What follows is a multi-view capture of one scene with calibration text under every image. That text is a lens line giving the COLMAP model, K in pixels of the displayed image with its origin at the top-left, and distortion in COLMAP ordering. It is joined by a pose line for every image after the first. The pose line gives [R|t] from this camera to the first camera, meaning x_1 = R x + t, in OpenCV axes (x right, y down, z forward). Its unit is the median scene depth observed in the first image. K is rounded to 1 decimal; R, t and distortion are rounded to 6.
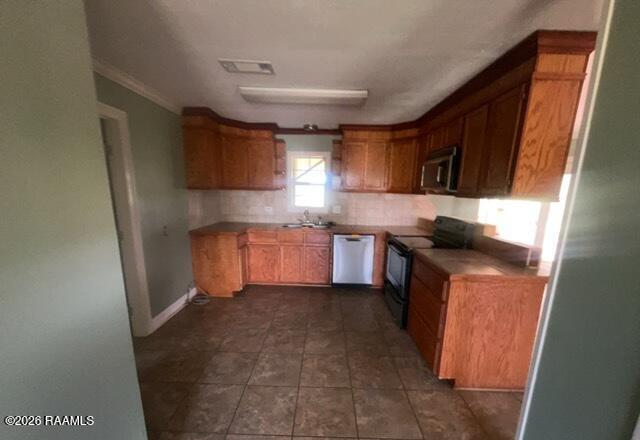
lens RADIAL K [[251.4, 0, 320.6], [0, 251.4, 240.3], [0, 0, 1]] dist [-0.008043, 0.000303]
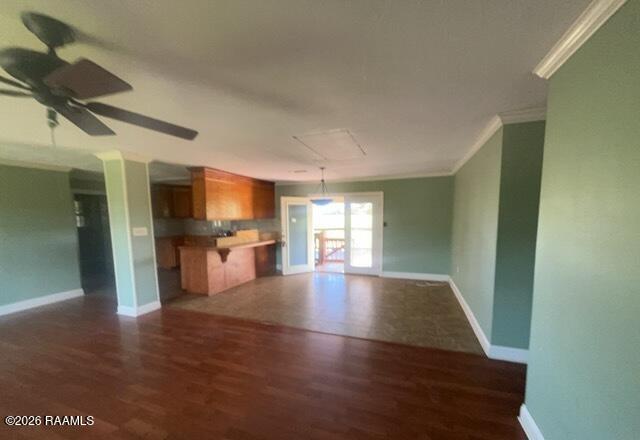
lens RADIAL K [[251.4, 0, 315.2], [0, 251.4, 242.1], [0, 0, 1]] dist [-0.008043, 0.000303]
pose [[0.951028, 0.011699, -0.308883, 1.120892], [-0.040595, 0.995356, -0.087289, 0.106677], [0.306427, 0.095554, 0.947086, -0.474872]]
